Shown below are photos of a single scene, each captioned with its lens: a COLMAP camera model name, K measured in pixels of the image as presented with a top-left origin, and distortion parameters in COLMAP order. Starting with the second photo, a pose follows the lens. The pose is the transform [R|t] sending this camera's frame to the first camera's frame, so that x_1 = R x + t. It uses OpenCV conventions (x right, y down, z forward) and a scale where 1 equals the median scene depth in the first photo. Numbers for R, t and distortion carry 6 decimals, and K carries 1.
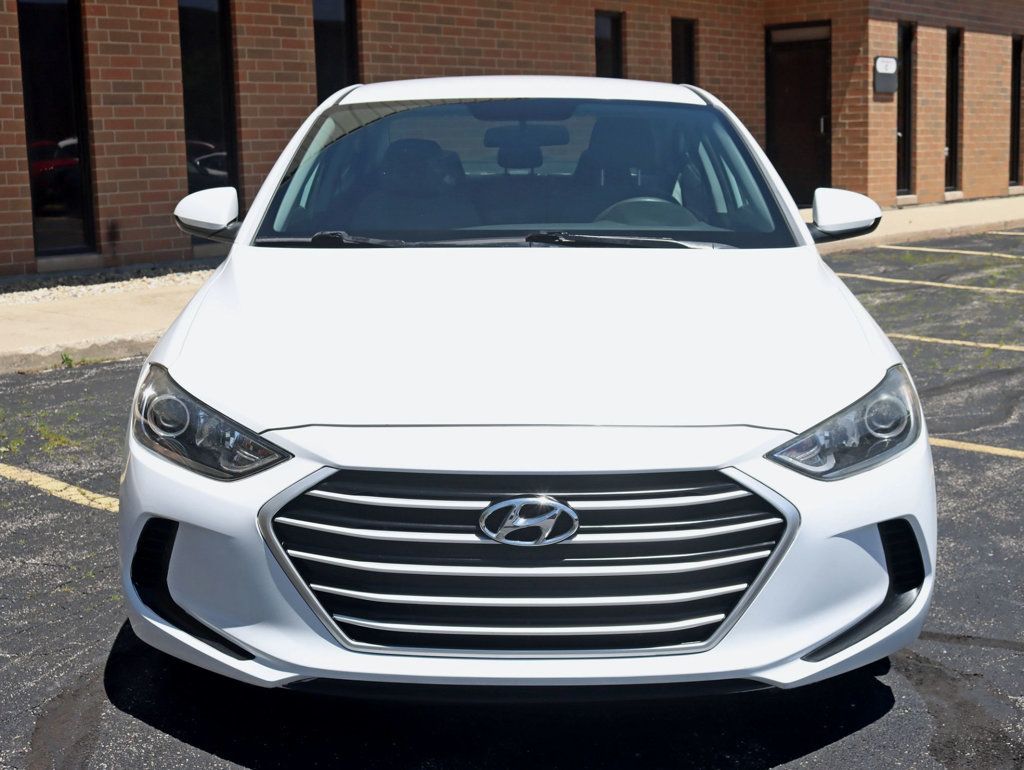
lens RADIAL K [[1367.3, 0, 512.4], [0, 1367.3, 383.7], [0, 0, 1]] dist [-0.079544, 0.000000]
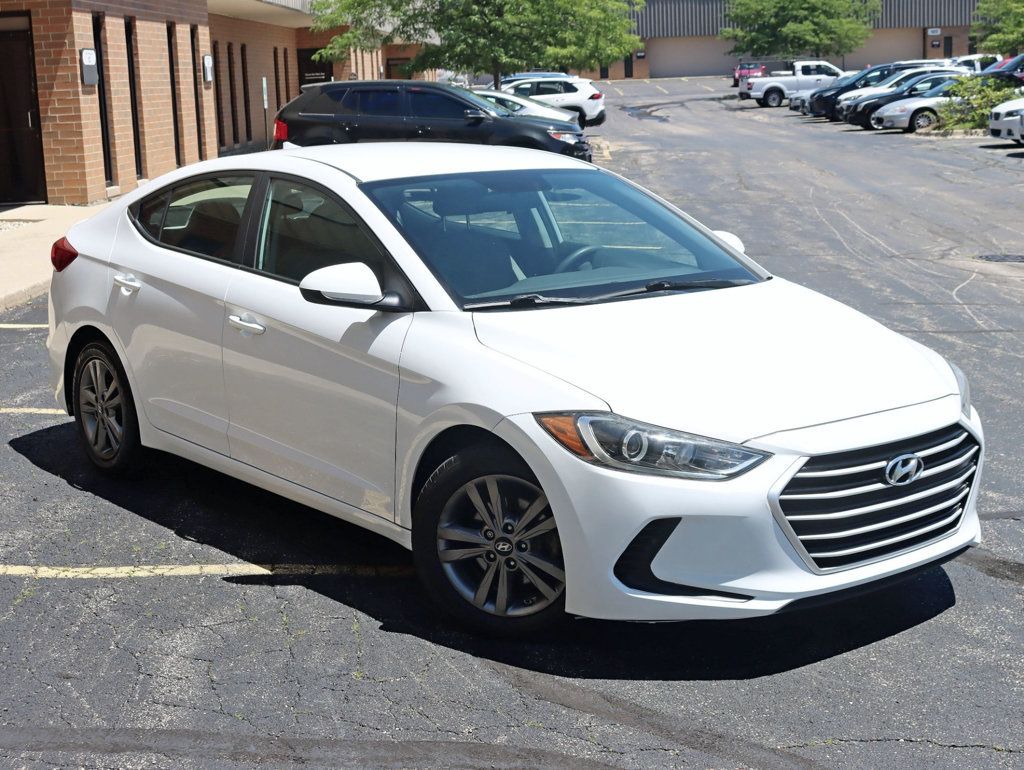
lens RADIAL K [[1423.7, 0, 512.4], [0, 1423.7, 380.0], [0, 0, 1]] dist [-0.054427, 0.000000]
pose [[0.796855, -0.120841, 0.591962, -1.270924], [0.116884, 0.992117, 0.045185, -0.127713], [-0.592756, 0.033185, 0.804698, -0.073426]]
